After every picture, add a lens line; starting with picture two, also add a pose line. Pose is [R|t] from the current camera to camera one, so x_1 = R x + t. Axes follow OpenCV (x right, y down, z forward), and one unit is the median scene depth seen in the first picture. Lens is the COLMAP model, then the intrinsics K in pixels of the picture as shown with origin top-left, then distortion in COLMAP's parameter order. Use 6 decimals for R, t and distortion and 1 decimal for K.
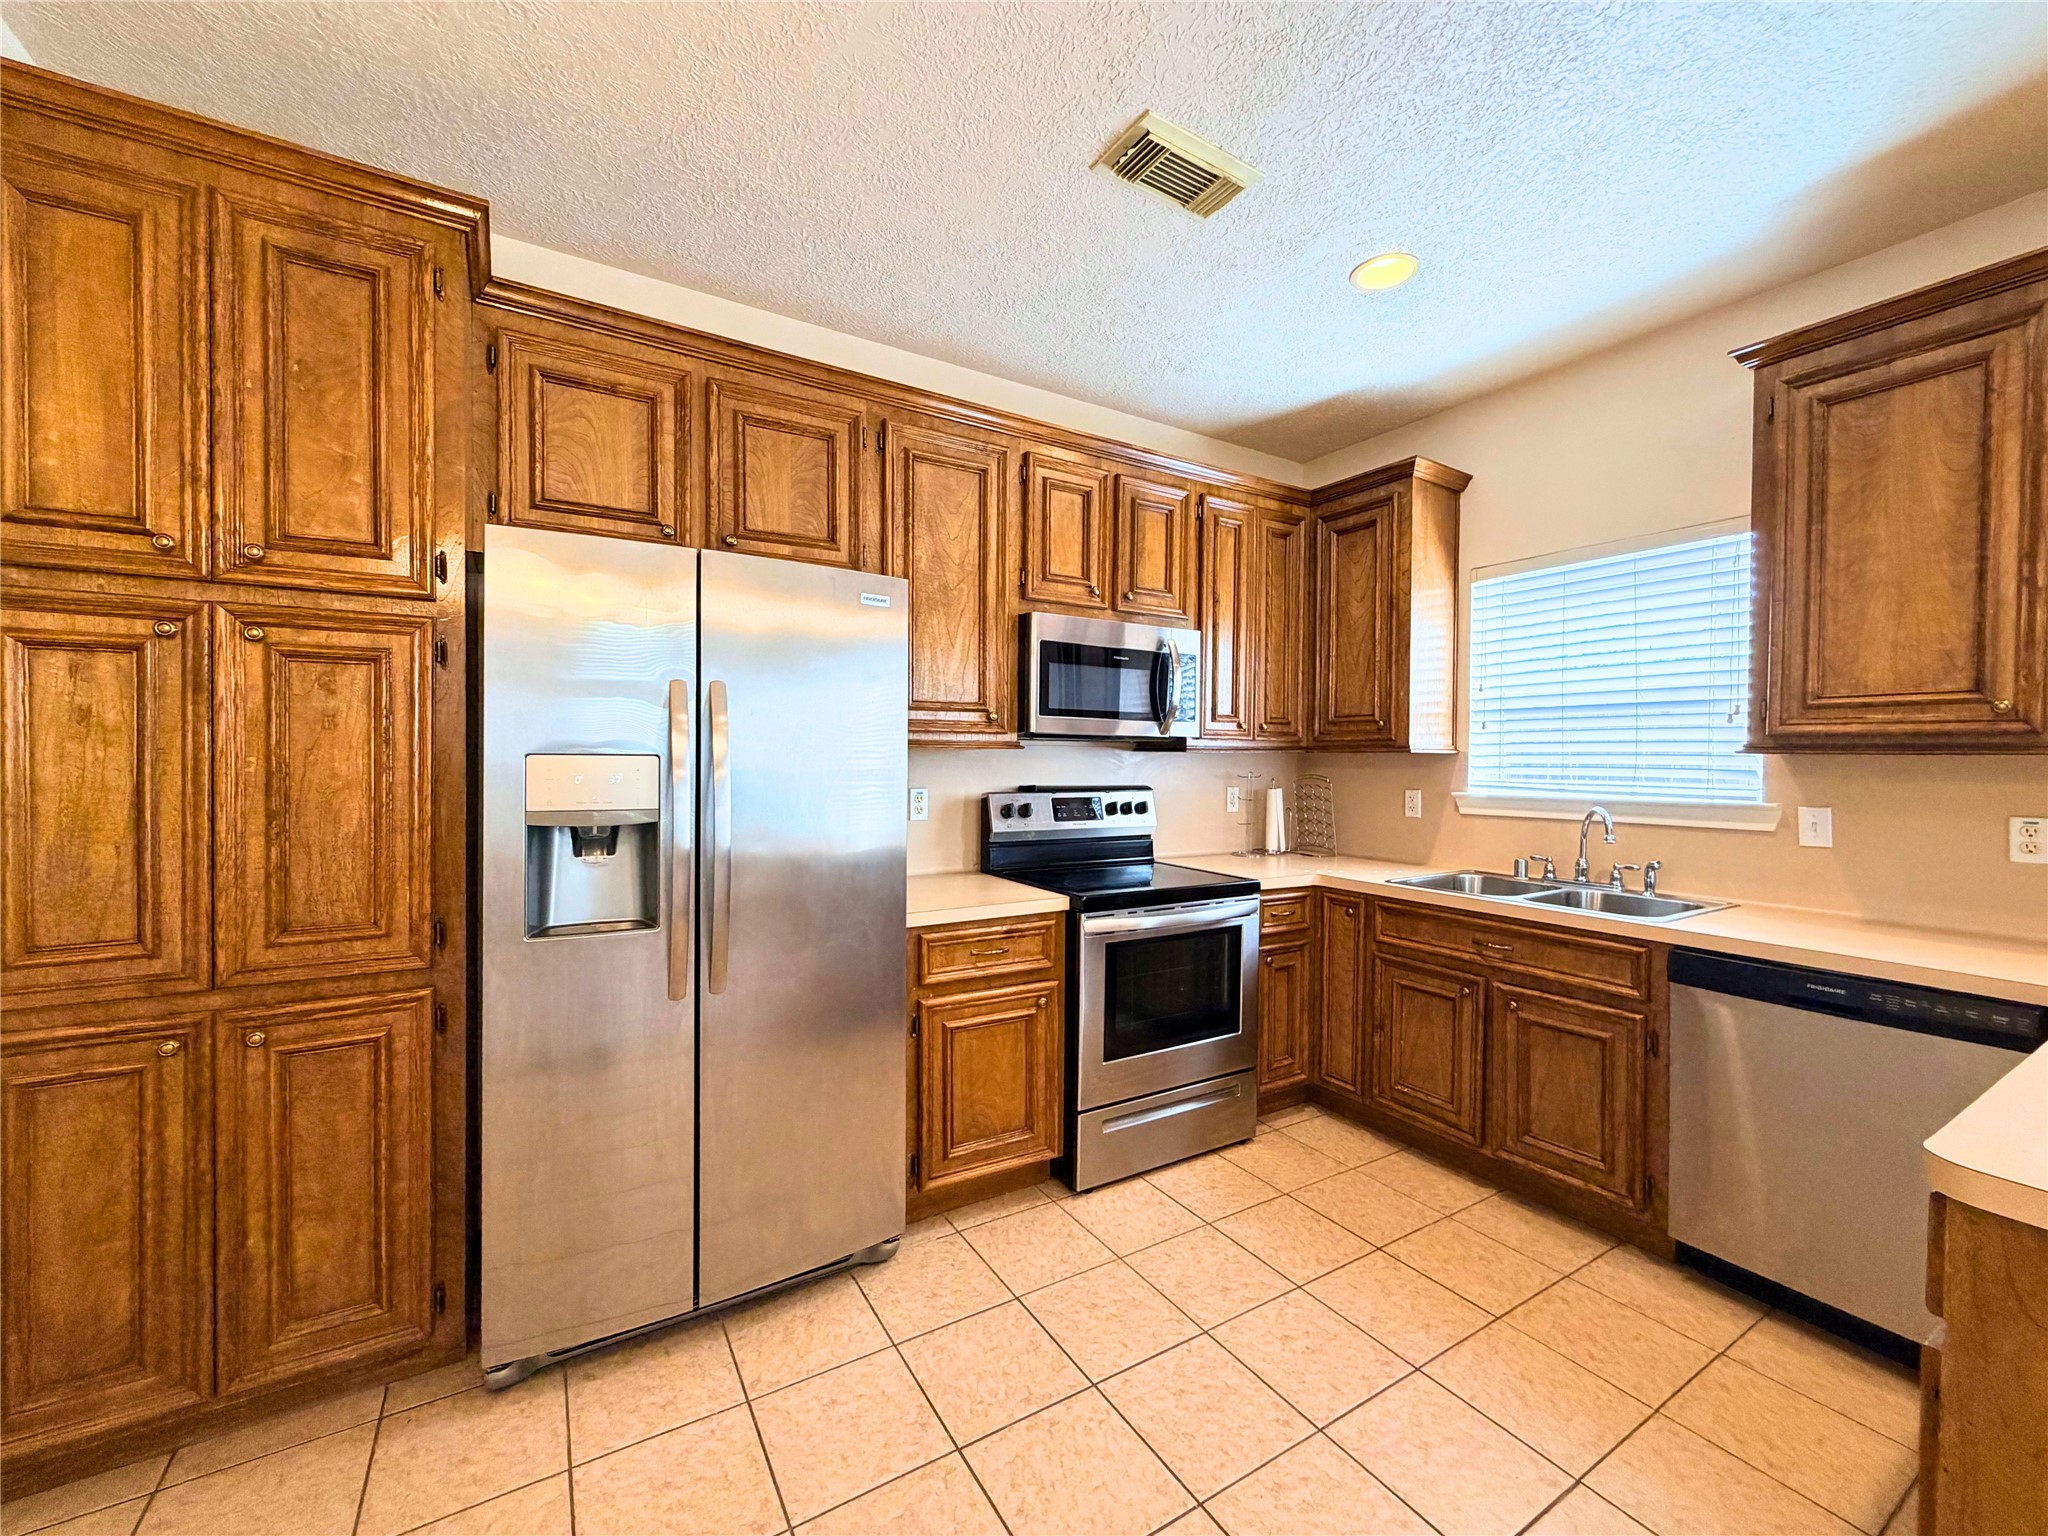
lens RADIAL K [[816.6, 0, 1018.8], [0, 816.6, 766.8], [0, 0, 1]] dist [-0.000768, 0.000246]
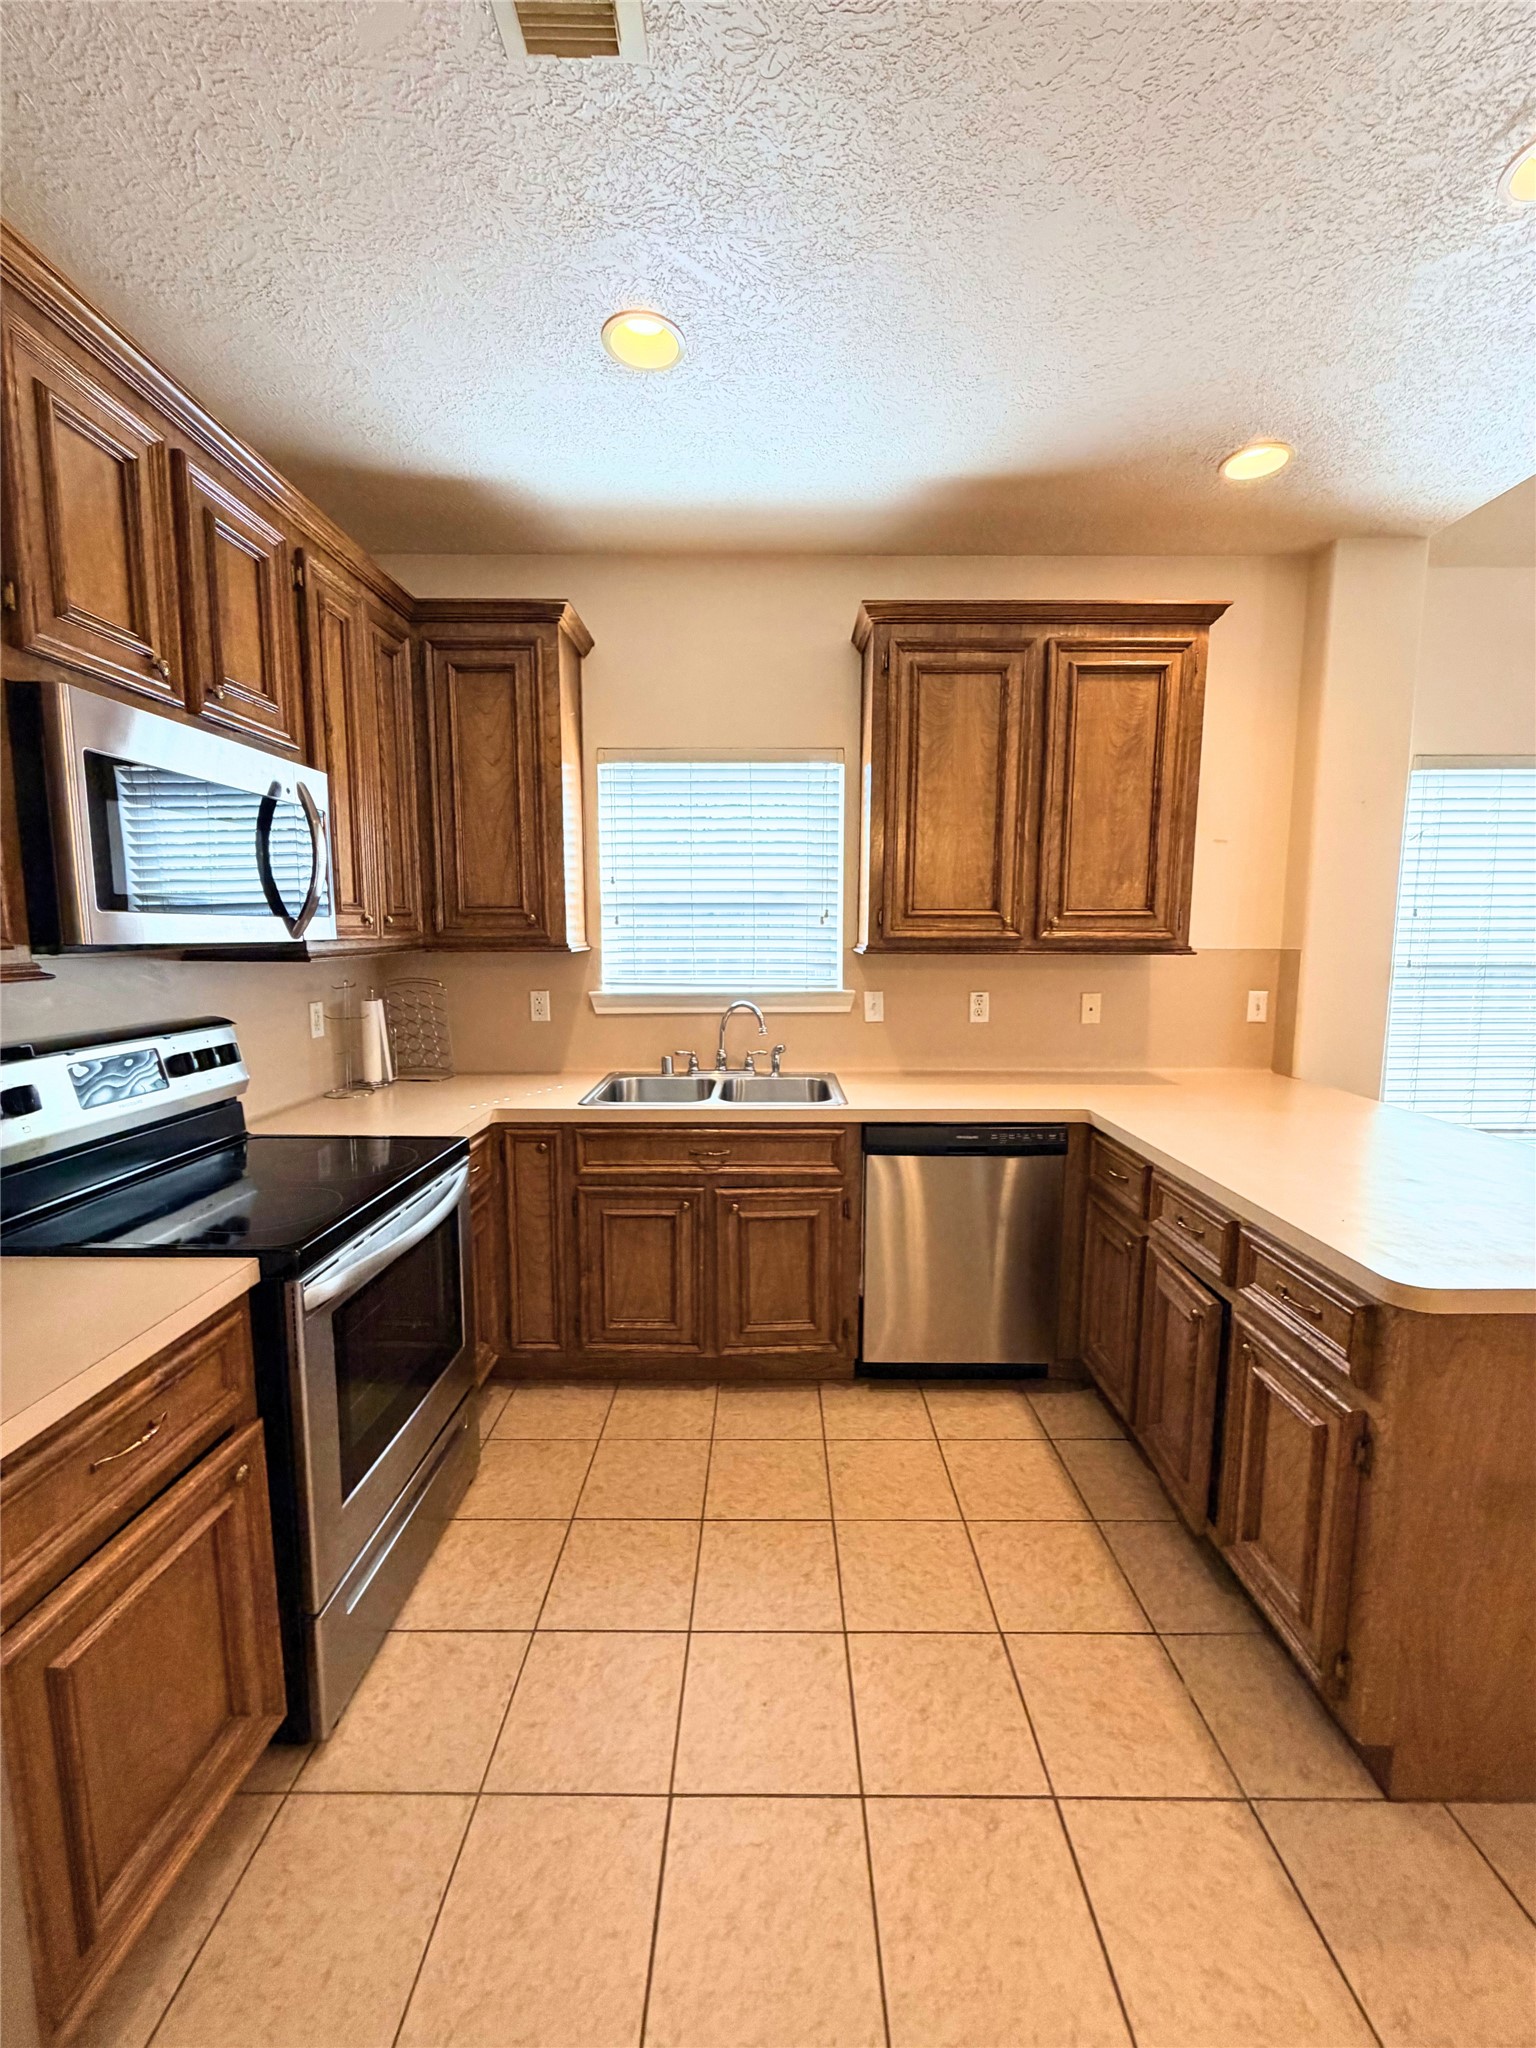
lens RADIAL K [[816.6, 0, 771.1], [0, 816.6, 1019.8], [0, 0, 1]] dist [-0.000768, 0.000246]
pose [[0.515769, -0.104817, 0.850292, -0.199153], [0.014122, 0.993393, 0.113891, -0.051389], [-0.856612, -0.046733, 0.513841, 0.438632]]
